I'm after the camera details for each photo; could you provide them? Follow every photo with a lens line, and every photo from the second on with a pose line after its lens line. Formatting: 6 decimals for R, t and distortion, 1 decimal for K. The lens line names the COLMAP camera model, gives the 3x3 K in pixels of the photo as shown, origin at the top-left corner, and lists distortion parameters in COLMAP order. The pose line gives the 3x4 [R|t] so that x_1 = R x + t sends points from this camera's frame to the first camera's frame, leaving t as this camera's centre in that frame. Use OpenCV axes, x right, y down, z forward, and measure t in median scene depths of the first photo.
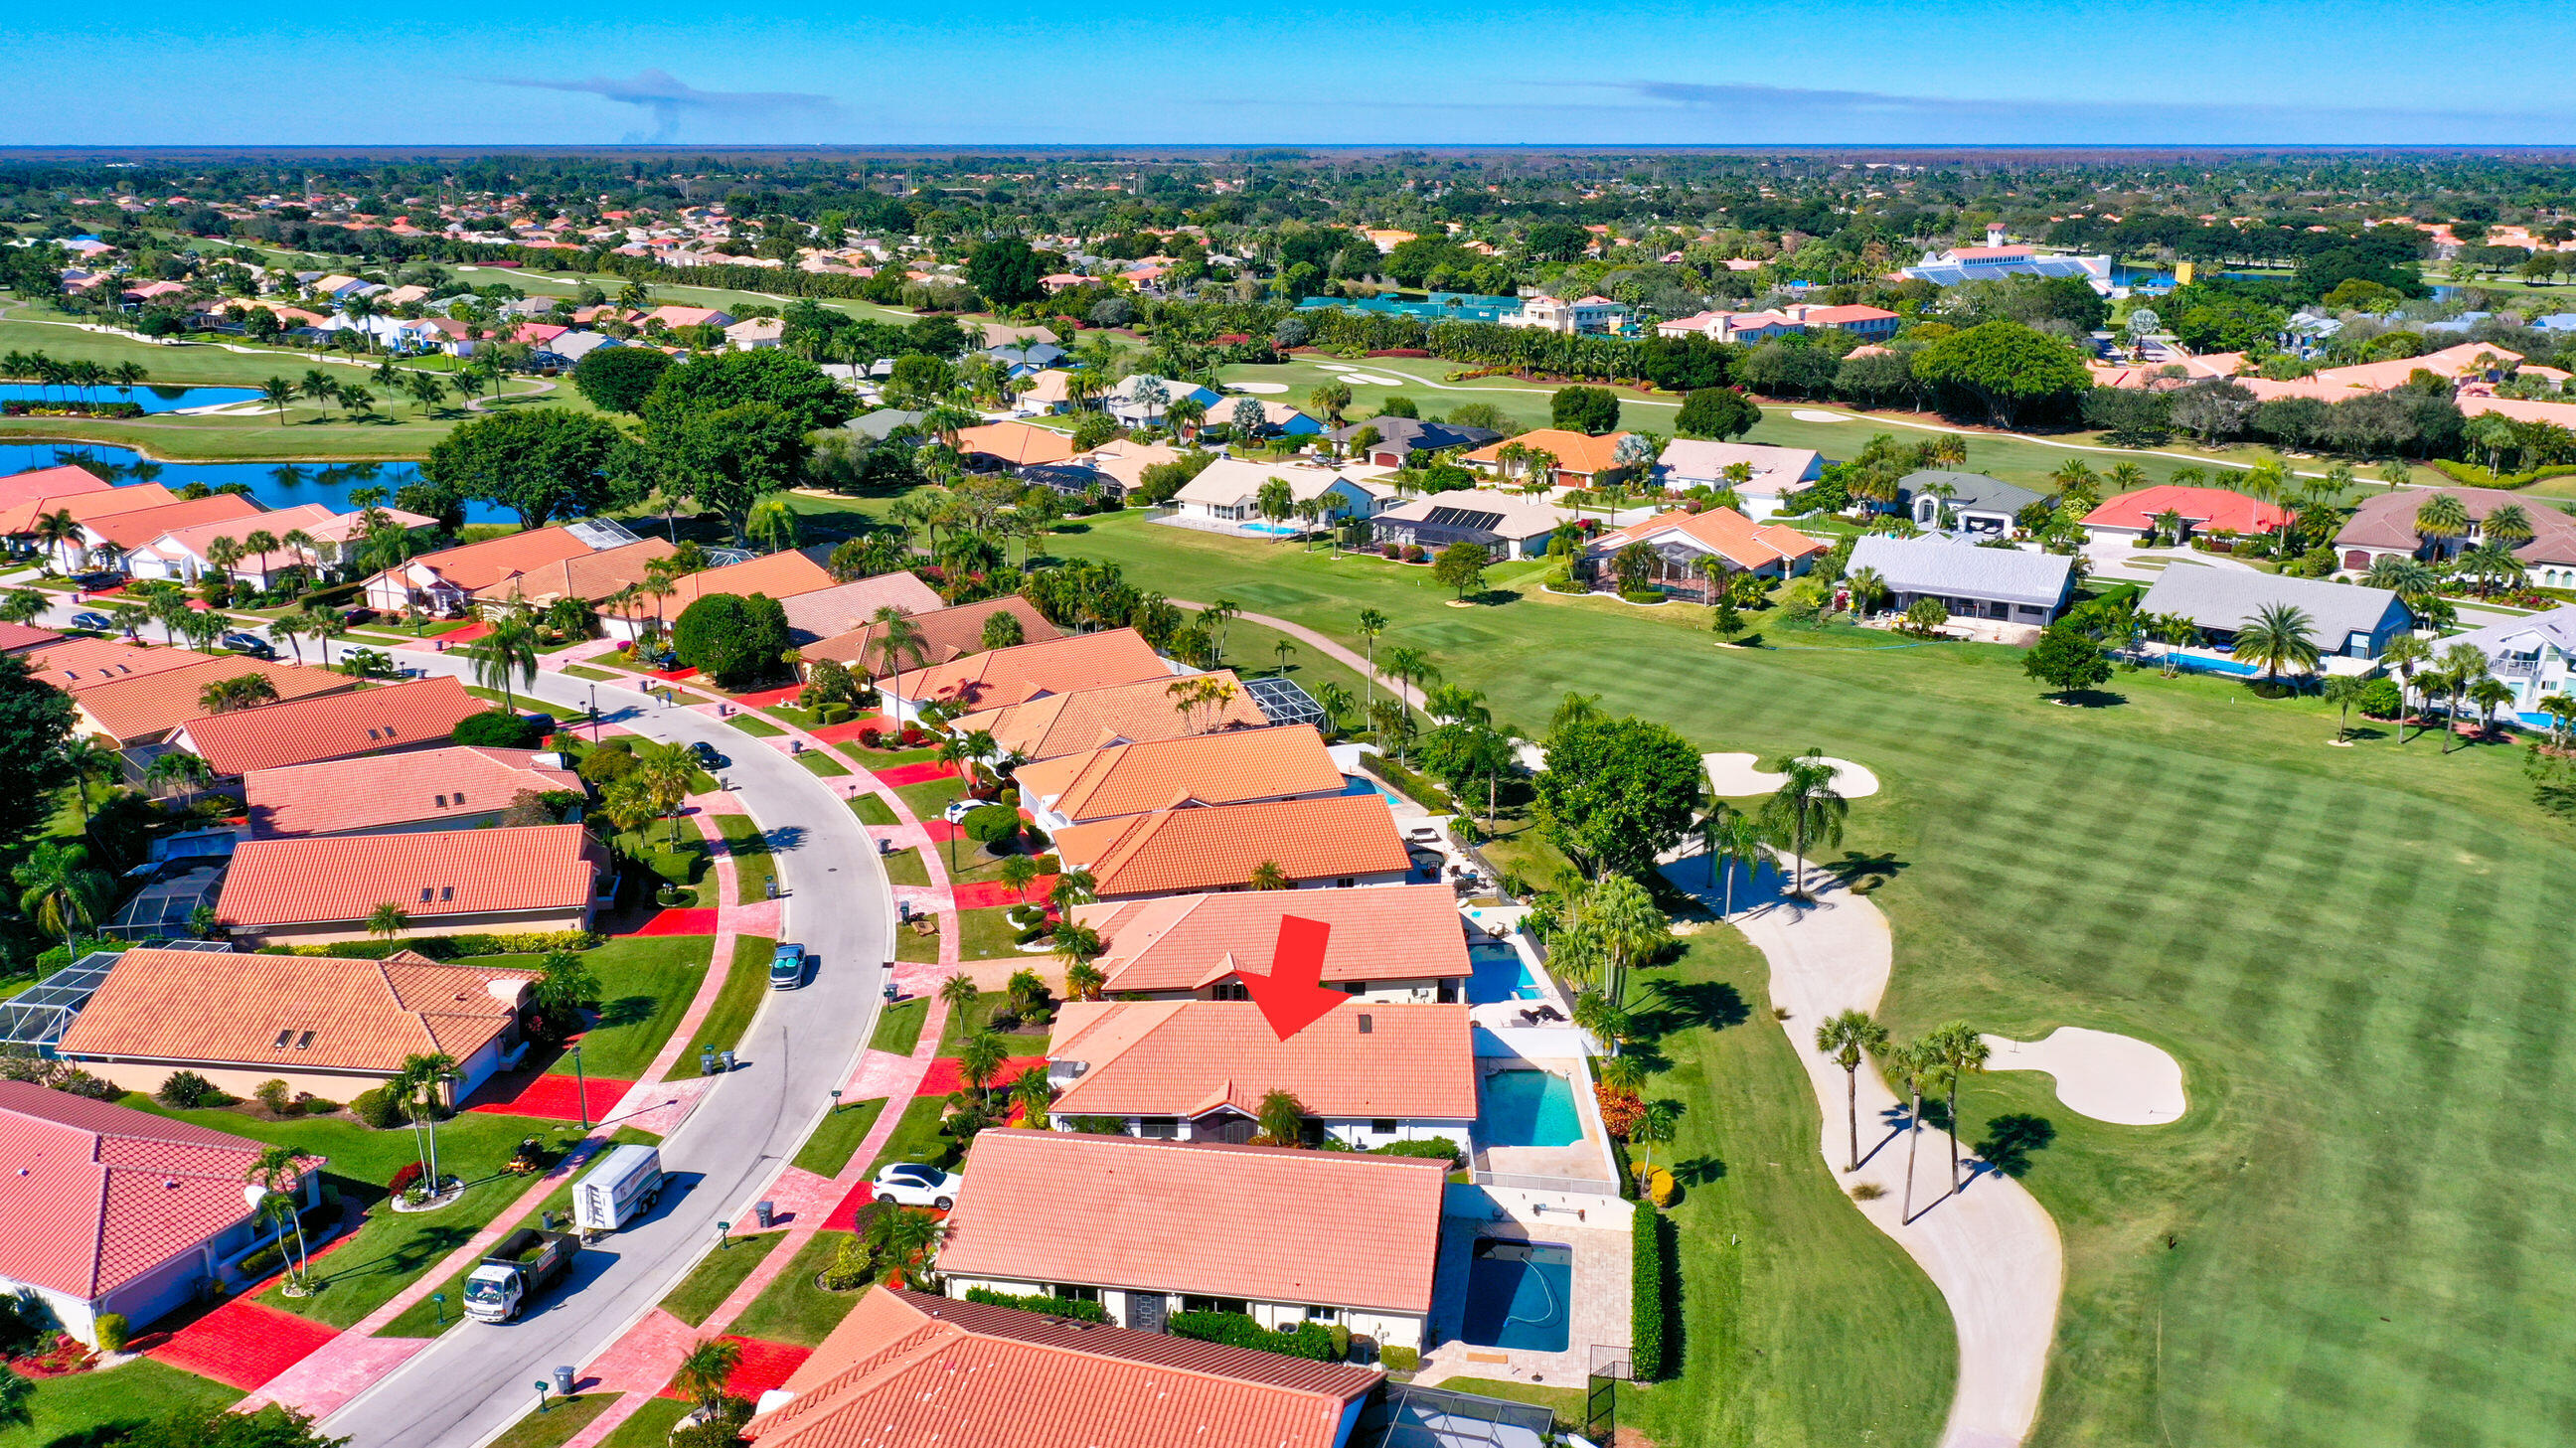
lens RADIAL K [[2079.8, 0, 1300.5], [0, 2079.8, 724.3], [0, 0, 1]] dist [-0.008352, 0.009198]
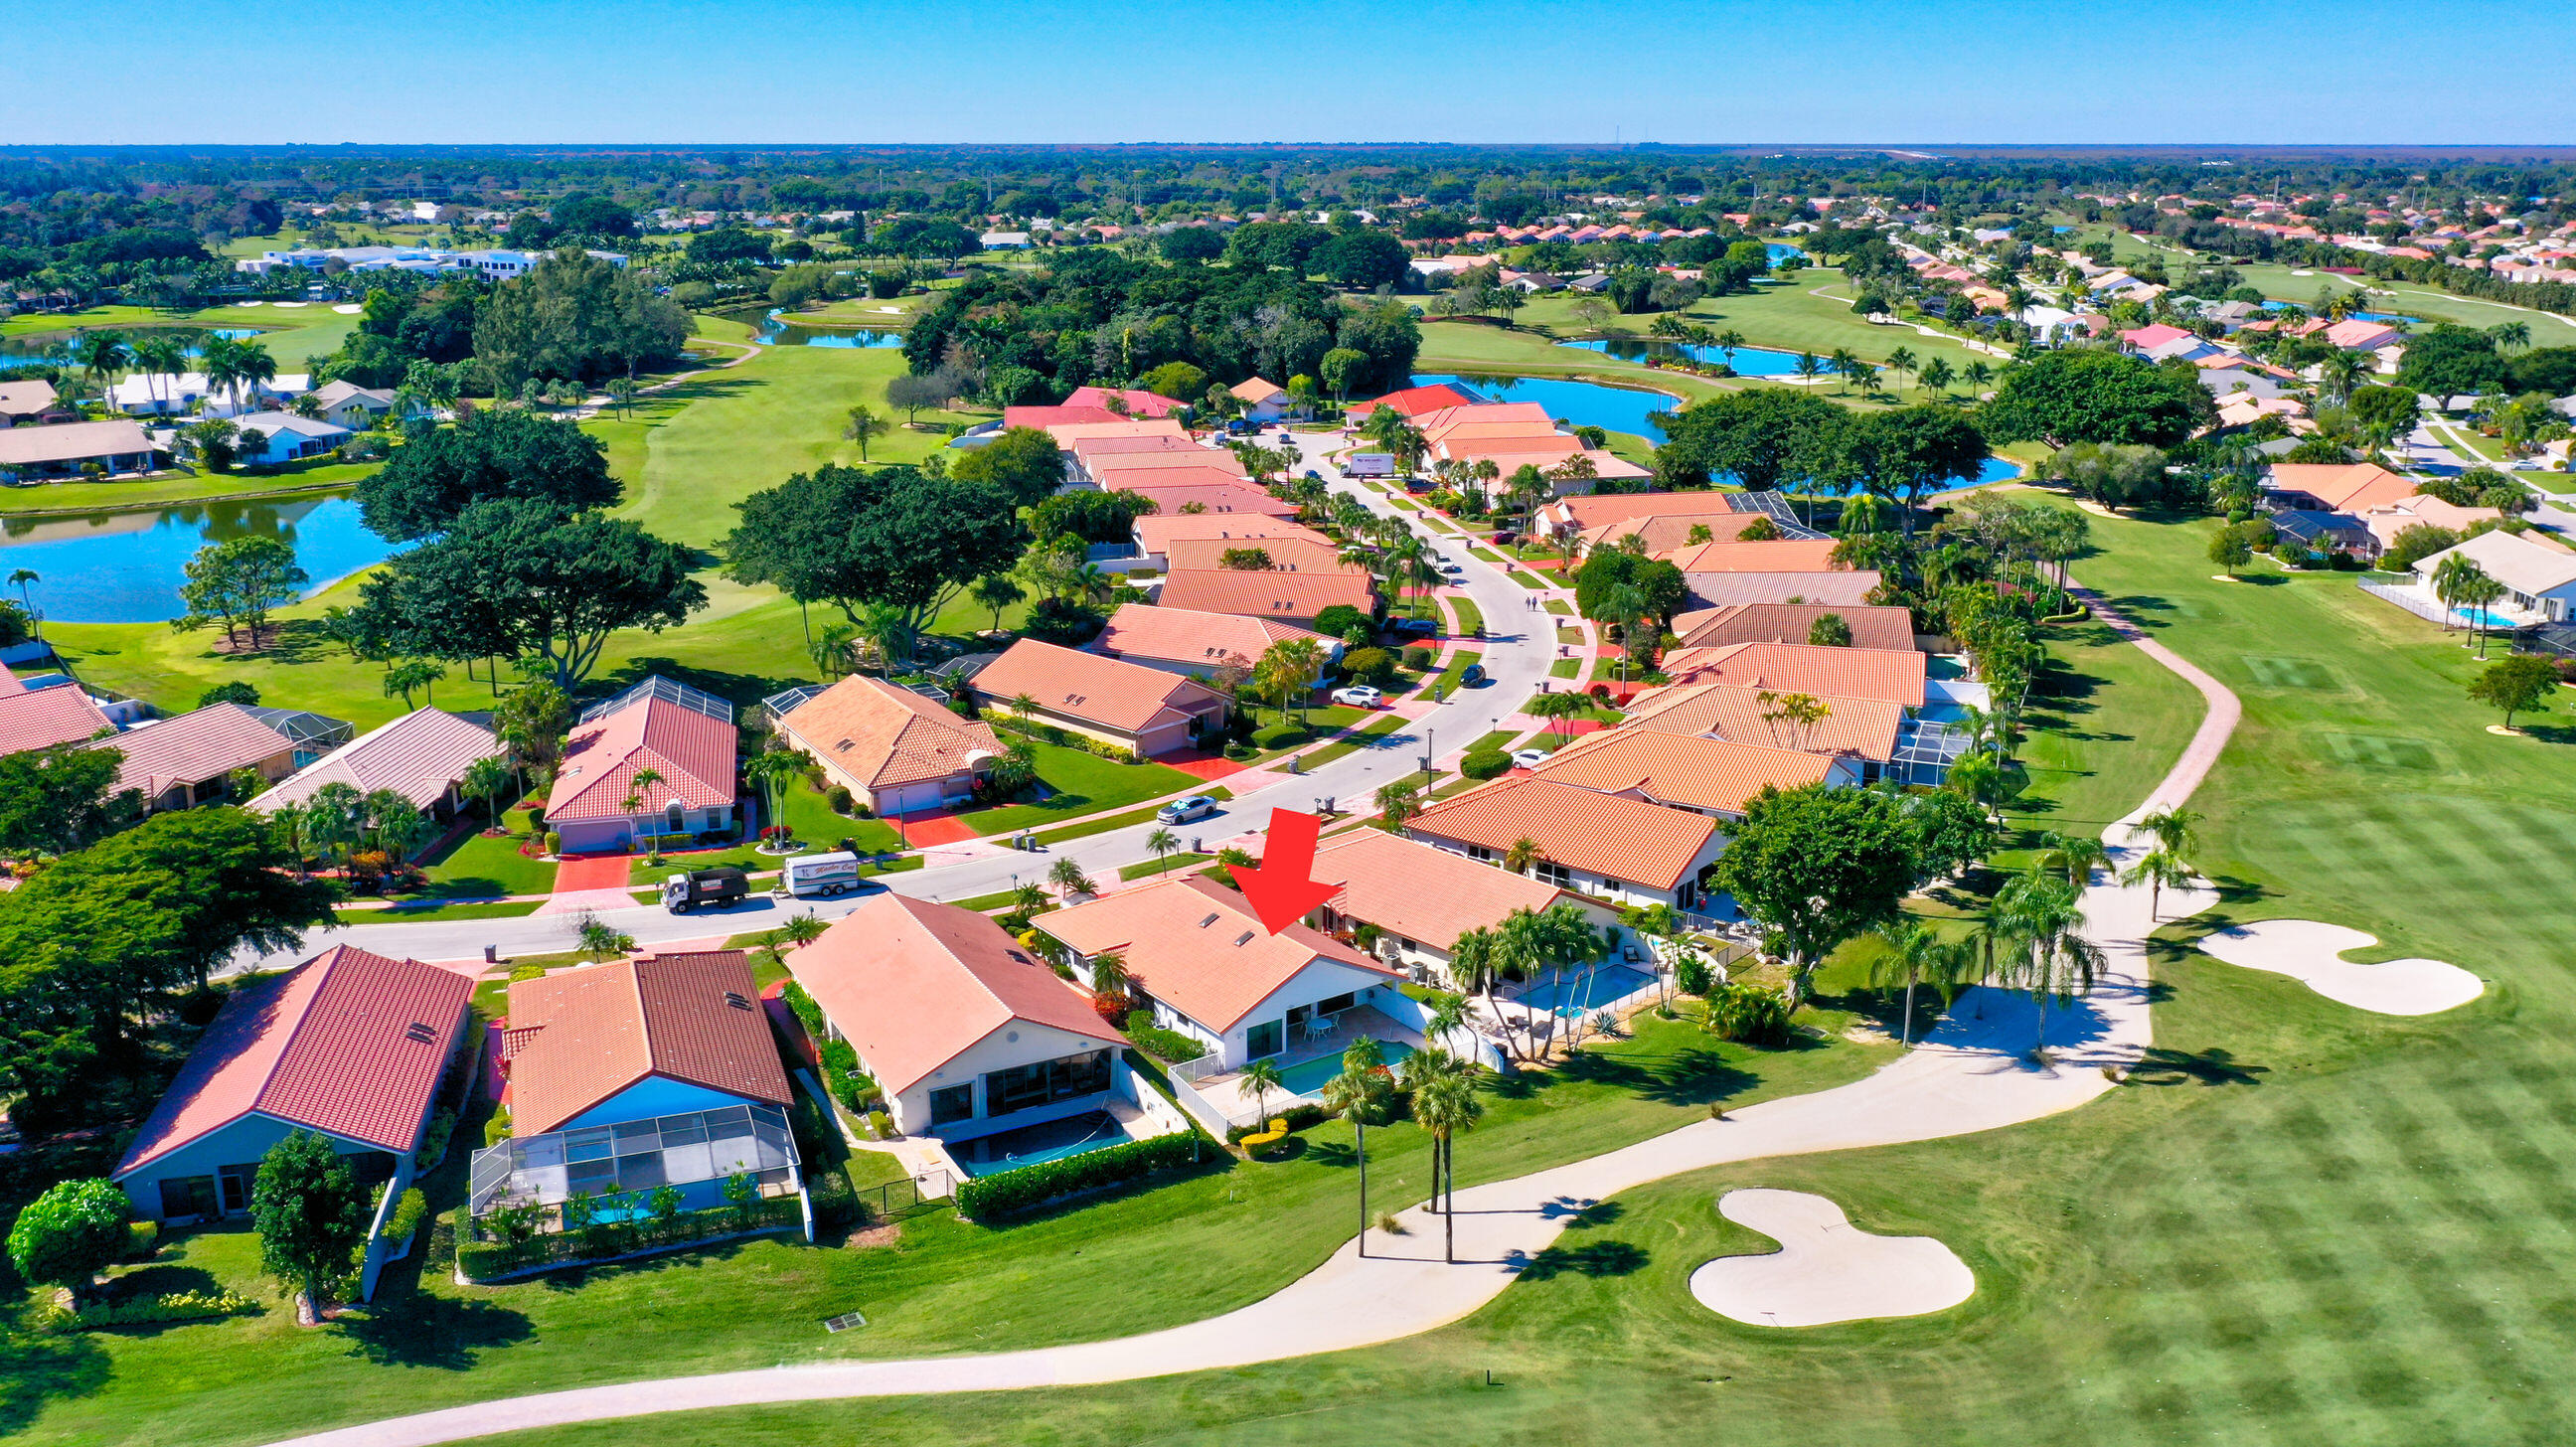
lens RADIAL K [[2079.8, 0, 1300.5], [0, 2079.8, 723.8], [0, 0, 1]] dist [-0.008352, 0.009198]
pose [[0.623824, 0.216541, -0.750969, 0.885087], [-0.219370, 0.970739, 0.097682, -0.085111], [0.750147, 0.103803, 0.653073, 0.293679]]
